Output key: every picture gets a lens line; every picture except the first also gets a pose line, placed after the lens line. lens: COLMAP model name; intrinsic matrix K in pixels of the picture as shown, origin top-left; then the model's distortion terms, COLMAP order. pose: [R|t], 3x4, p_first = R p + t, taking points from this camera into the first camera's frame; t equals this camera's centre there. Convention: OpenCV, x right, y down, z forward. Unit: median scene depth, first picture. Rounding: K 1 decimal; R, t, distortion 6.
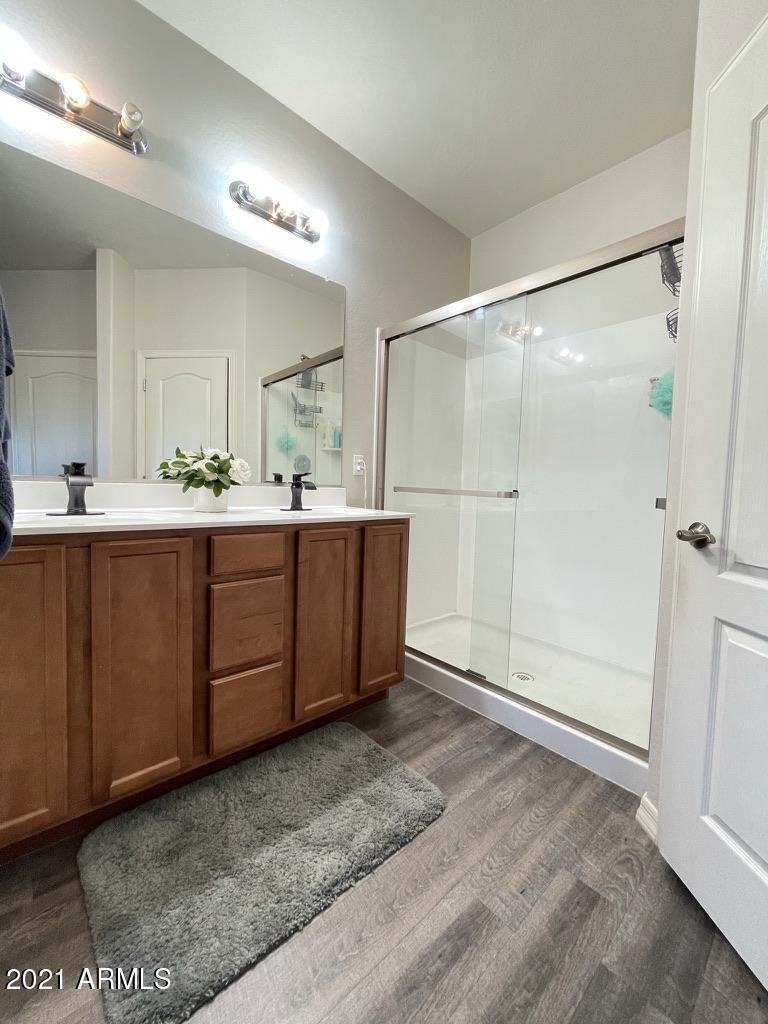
lens RADIAL K [[413.1, 0, 386.8], [0, 413.1, 511.2], [0, 0, 1]] dist [-0.009923, 0.003289]
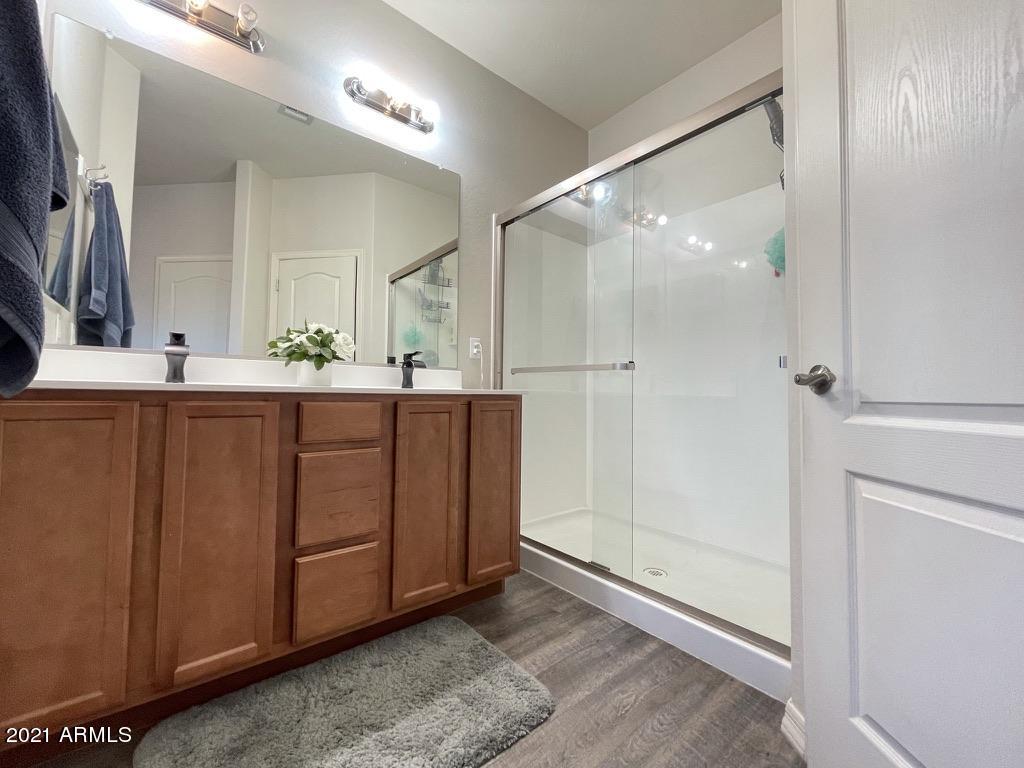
lens RADIAL K [[413.1, 0, 509.0], [0, 413.1, 383.0], [0, 0, 1]] dist [-0.009923, 0.003289]
pose [[0.998358, -0.019450, -0.053888, 0.099298], [0.014352, 0.995523, -0.093426, 0.100716], [0.055463, 0.092499, 0.994167, 0.060688]]
